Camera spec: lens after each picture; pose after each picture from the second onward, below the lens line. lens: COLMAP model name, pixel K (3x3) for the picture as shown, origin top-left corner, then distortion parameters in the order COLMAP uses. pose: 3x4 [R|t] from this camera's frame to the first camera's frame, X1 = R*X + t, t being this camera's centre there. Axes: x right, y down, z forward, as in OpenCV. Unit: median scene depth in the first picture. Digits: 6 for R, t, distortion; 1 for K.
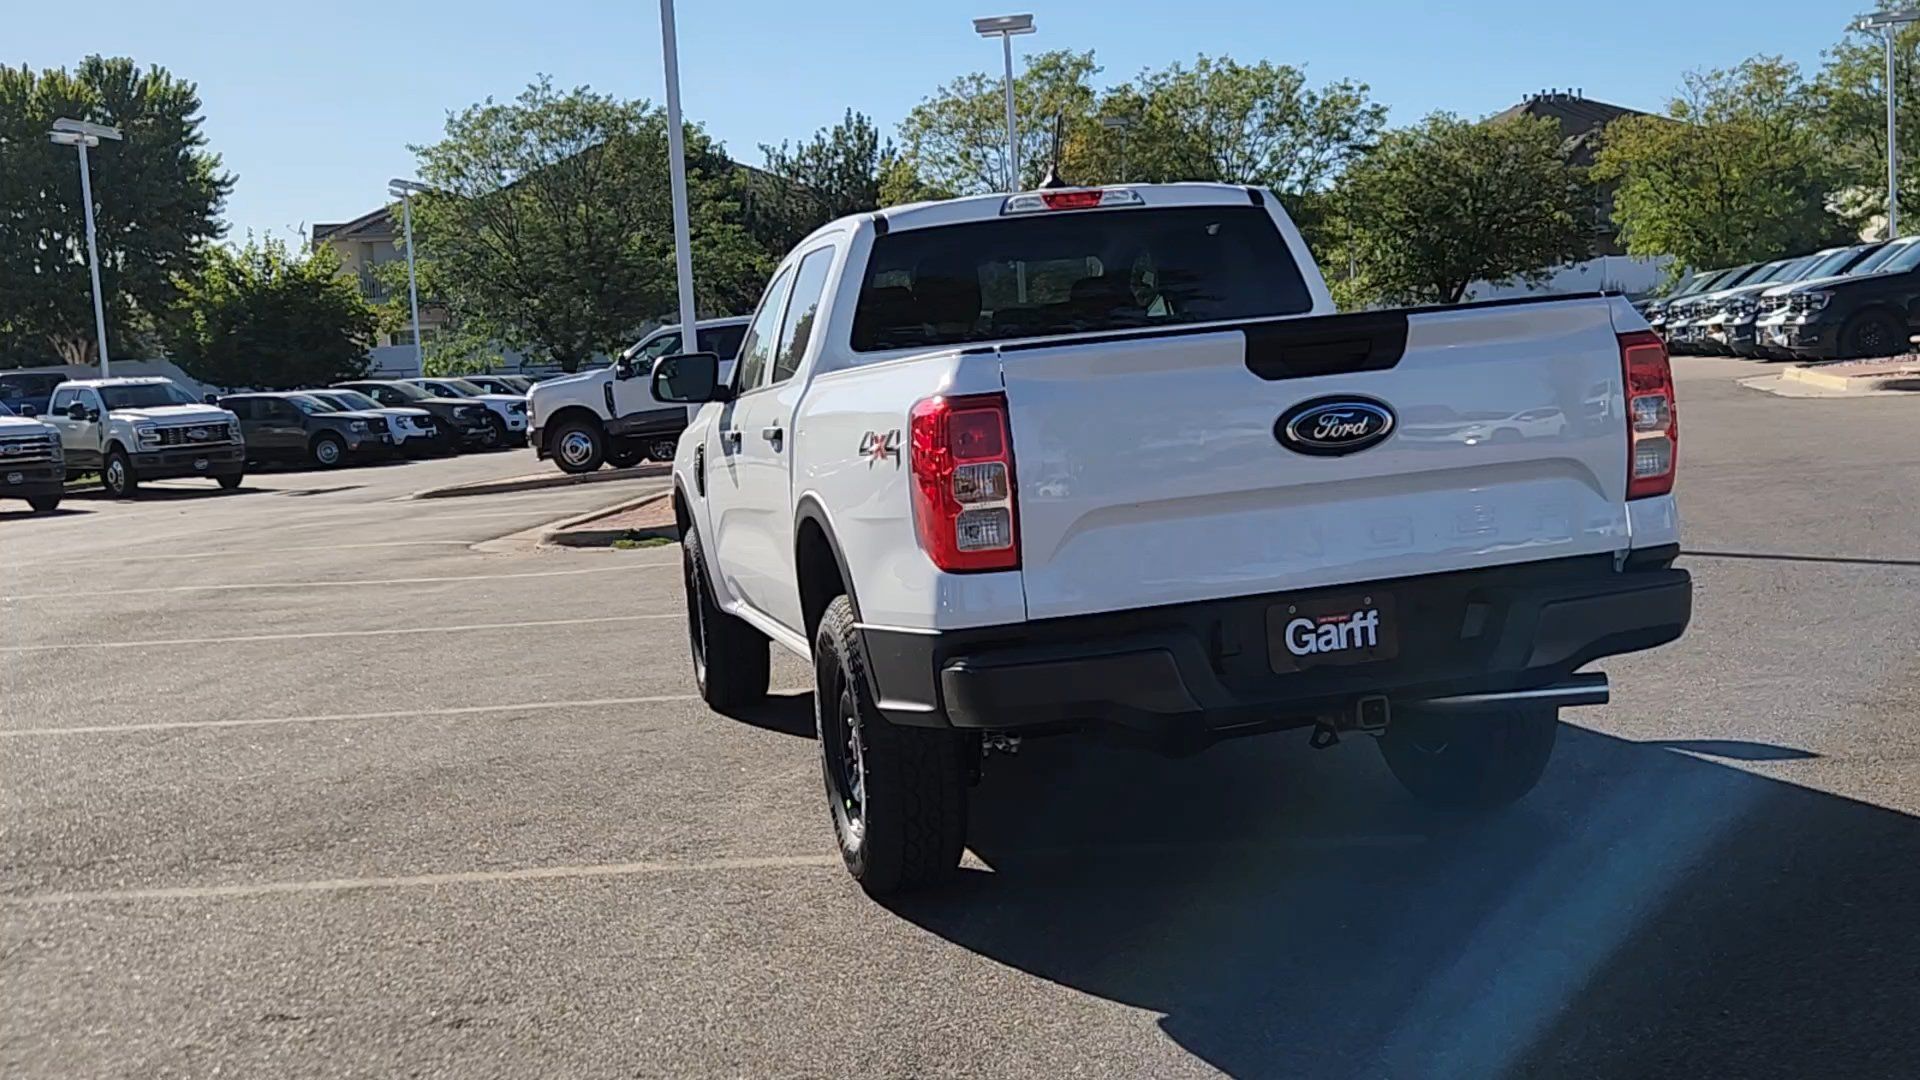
lens RADIAL K [[2060.0, 0, 955.8], [0, 2060.0, 530.7], [0, 0, 1]] dist [0.030463, 0.000000]
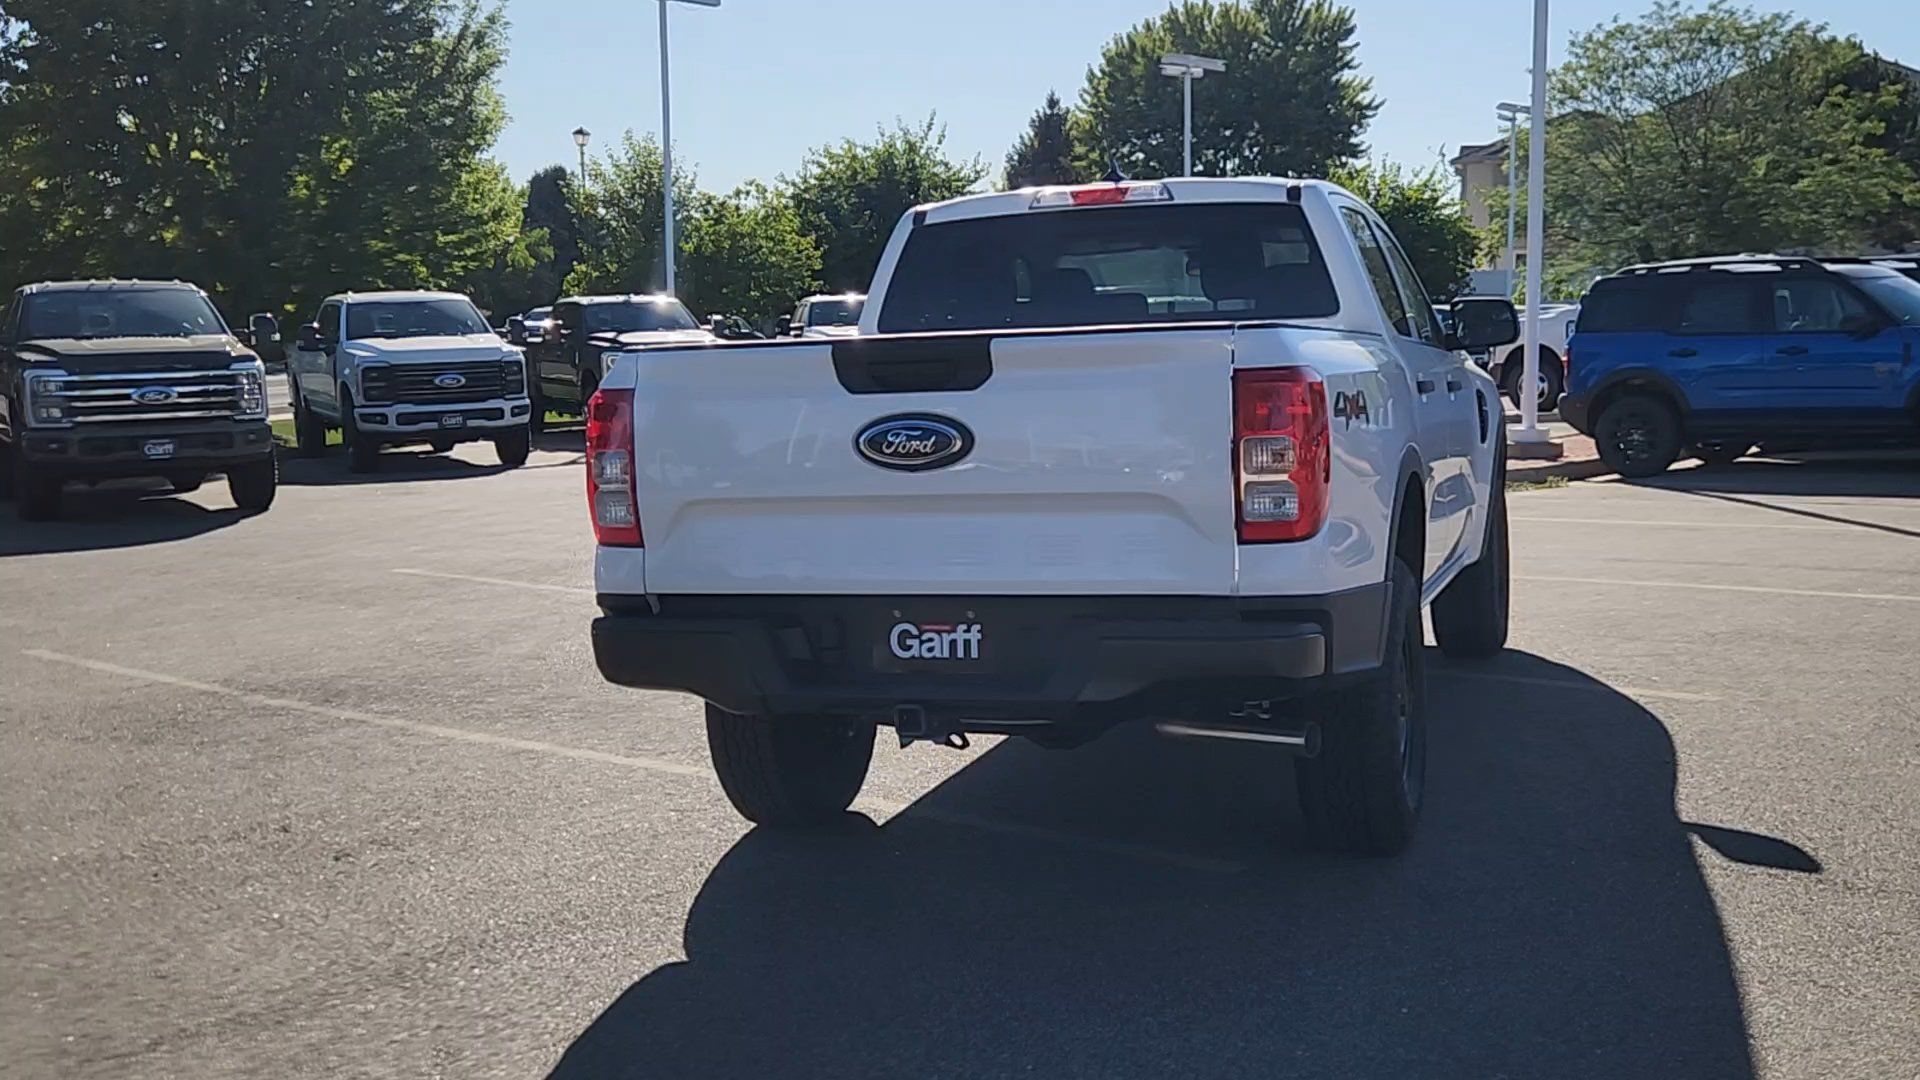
lens RADIAL K [[2060.0, 0, 956.1], [0, 2060.0, 538.2], [0, 0, 1]] dist [0.030463, 0.000000]
pose [[0.850436, 0.103876, -0.515721, 0.056083], [-0.082220, 0.994510, 0.064730, -0.005420], [0.519613, -0.012646, 0.854308, 0.009518]]
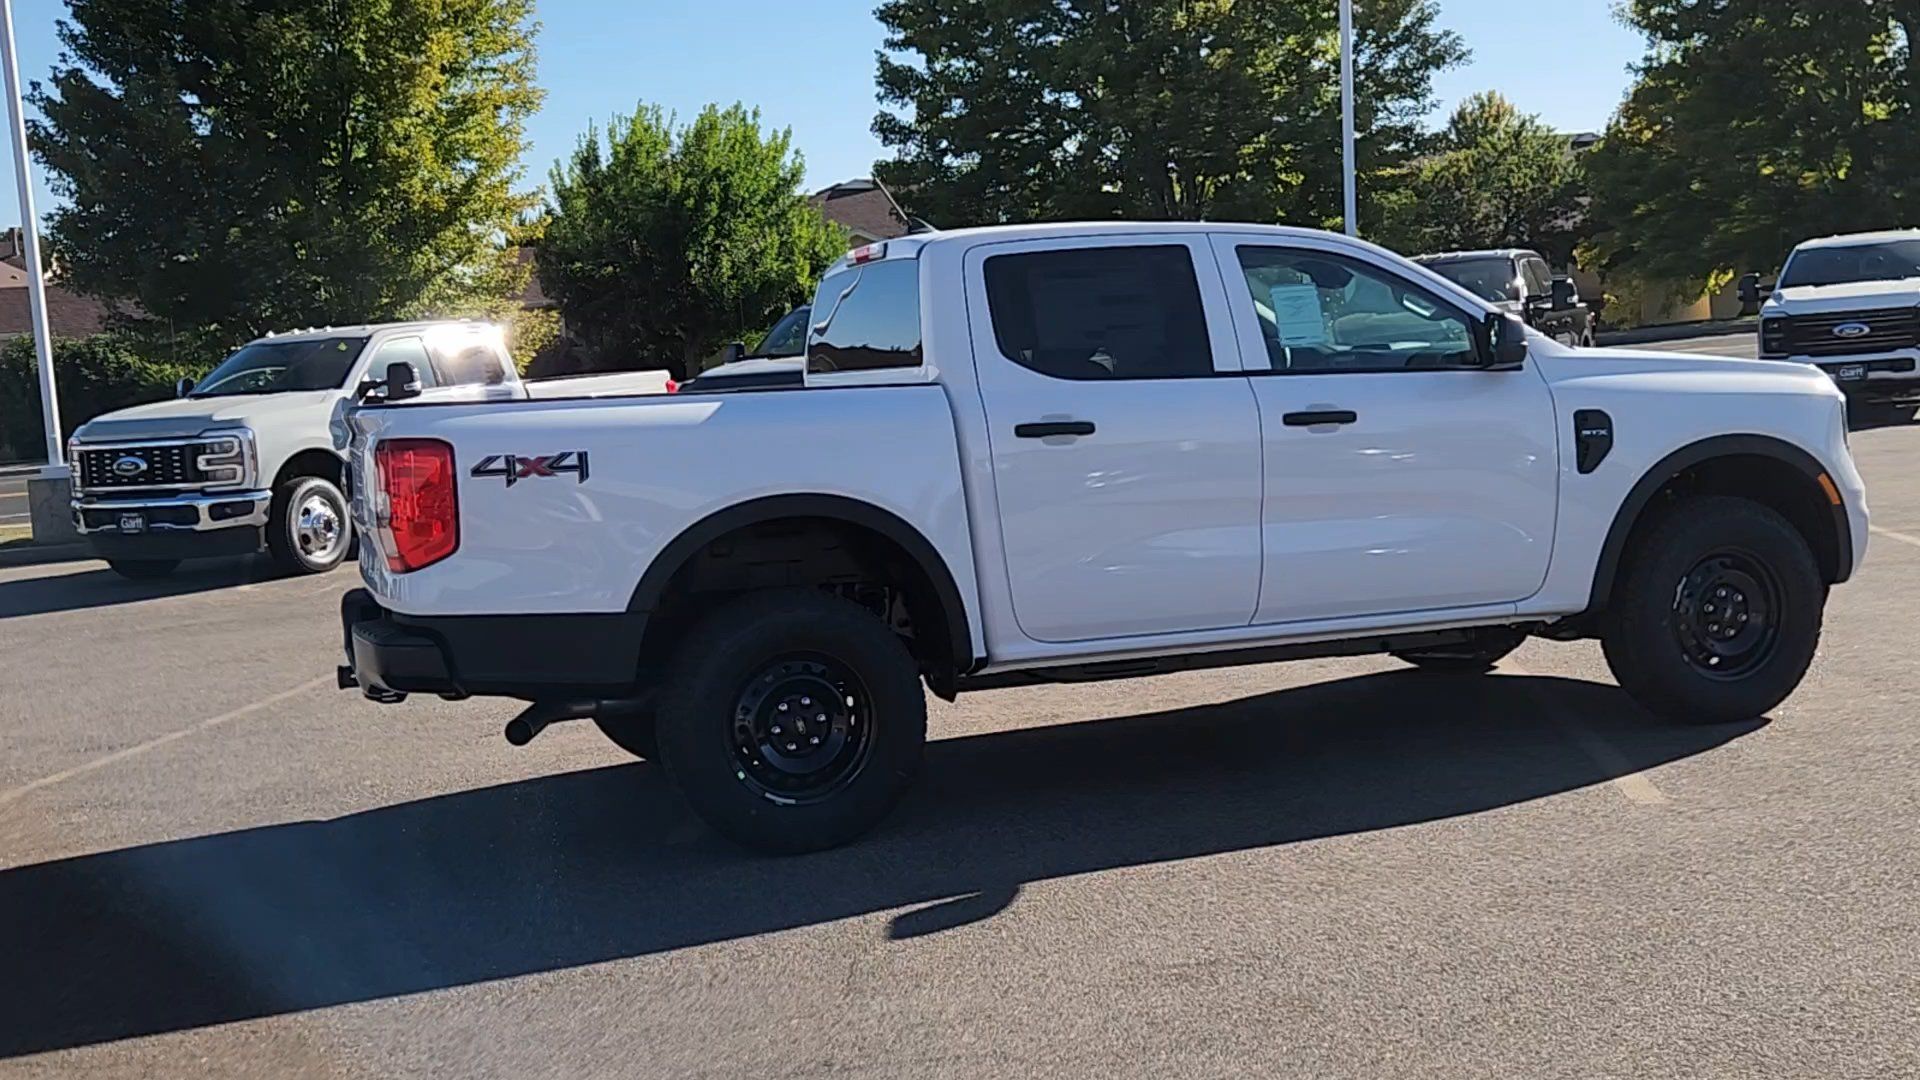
lens RADIAL K [[2060.0, 0, 950.8], [0, 2060.0, 550.5], [0, 0, 1]] dist [0.030463, 0.000000]
pose [[0.112708, 0.167200, -0.979460, 0.140767], [-0.033408, 0.985821, 0.164442, -0.022534], [0.993066, 0.014188, 0.116696, 0.113924]]
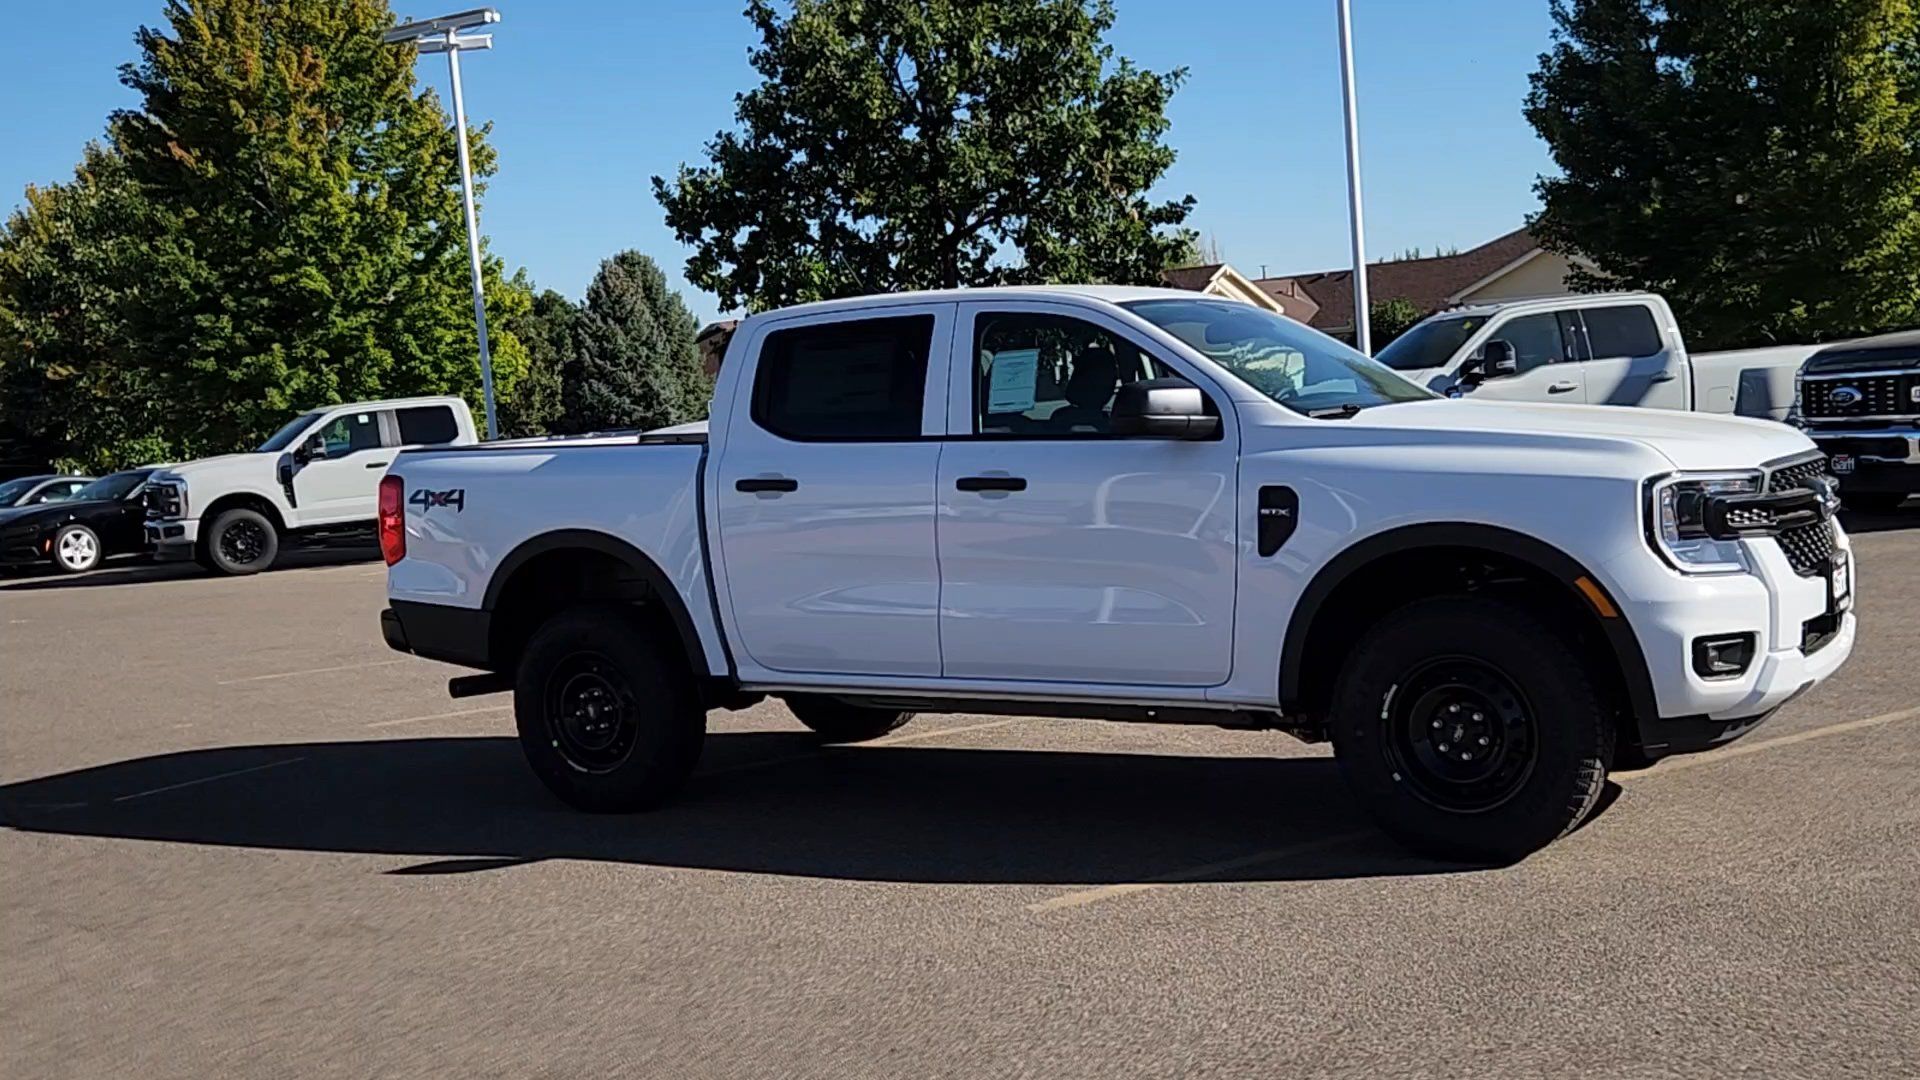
lens RADIAL K [[2060.0, 0, 955.6], [0, 2060.0, 542.5], [0, 0, 1]] dist [0.030463, 0.000000]
pose [[-0.683055, 0.174657, -0.709176, 0.108927], [0.059143, 0.981024, 0.184644, -0.031926], [0.727969, 0.084179, -0.680423, 0.251992]]
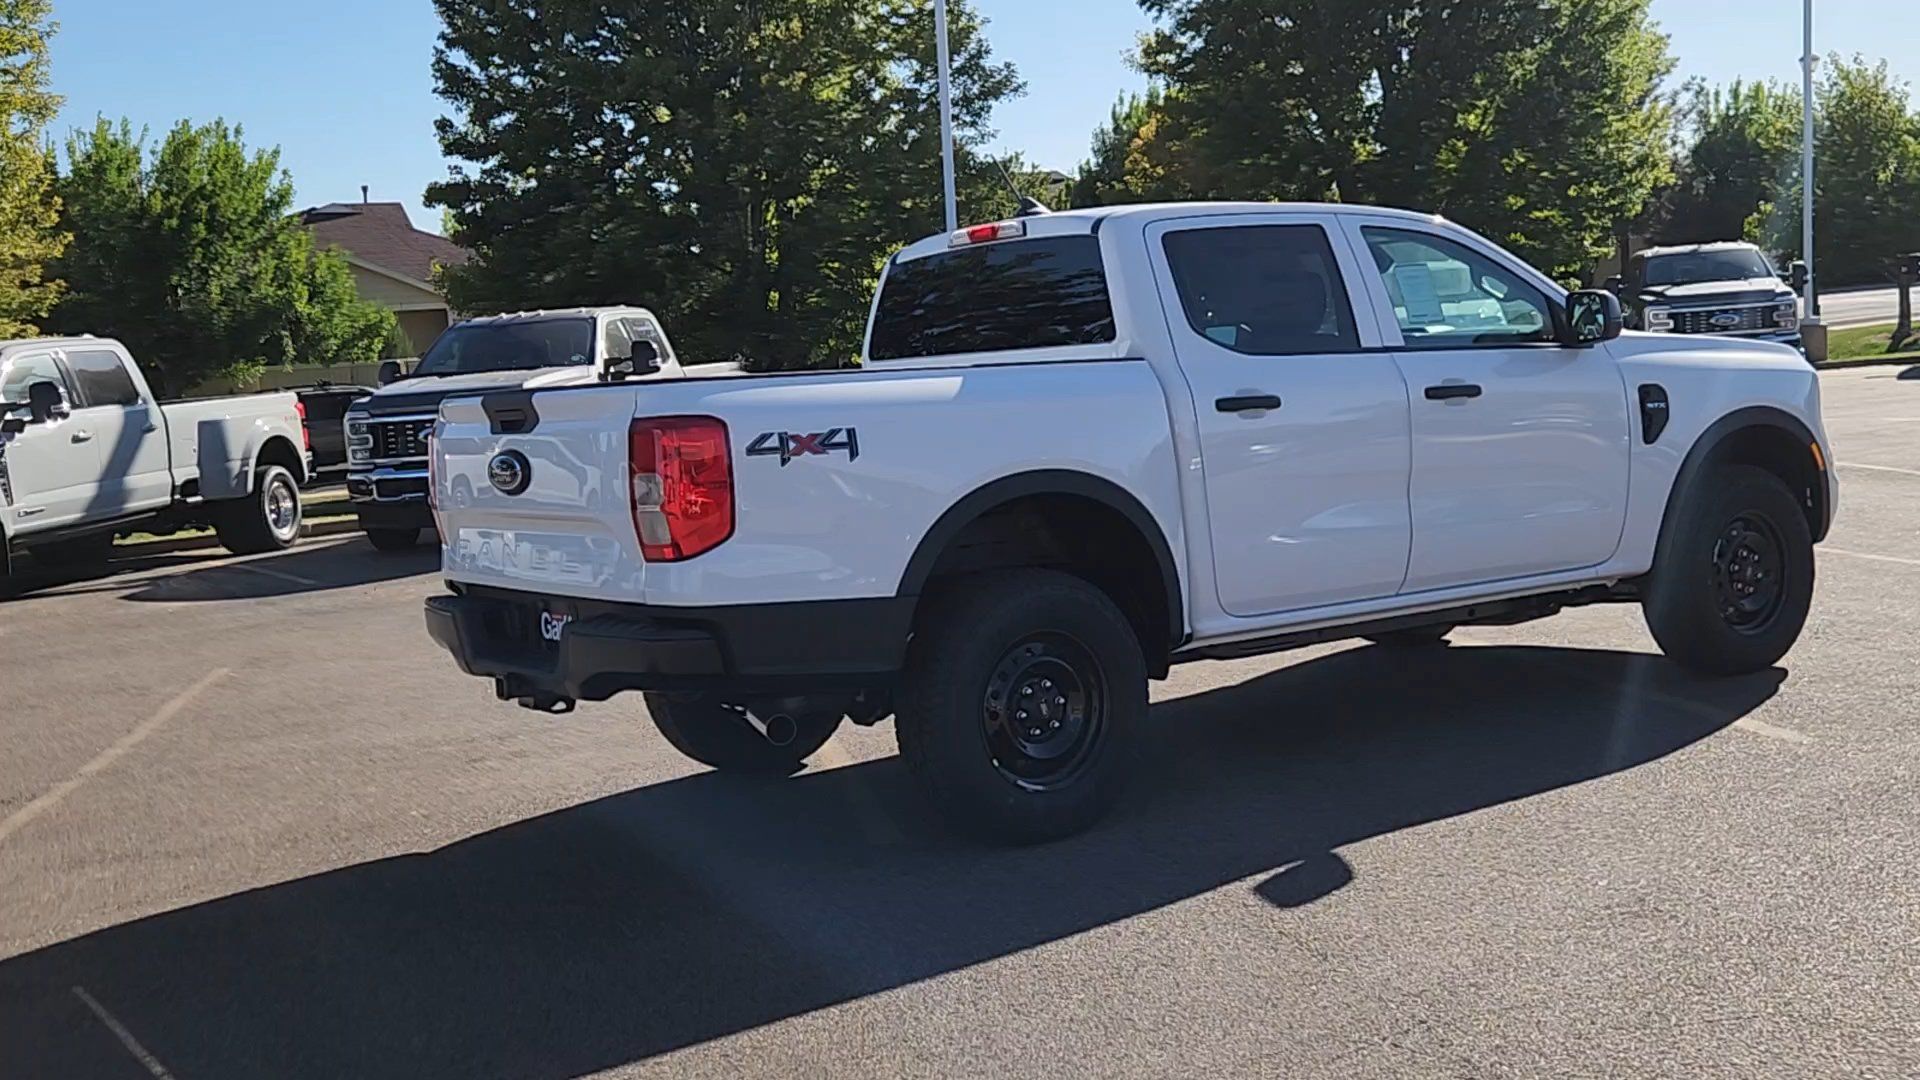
lens RADIAL K [[2060.0, 0, 949.3], [0, 2060.0, 543.5], [0, 0, 1]] dist [0.030463, 0.000000]
pose [[0.373636, 0.140443, -0.916882, 0.126322], [-0.040757, 0.990002, 0.135034, -0.016805], [0.926680, -0.013084, 0.375624, 0.067211]]
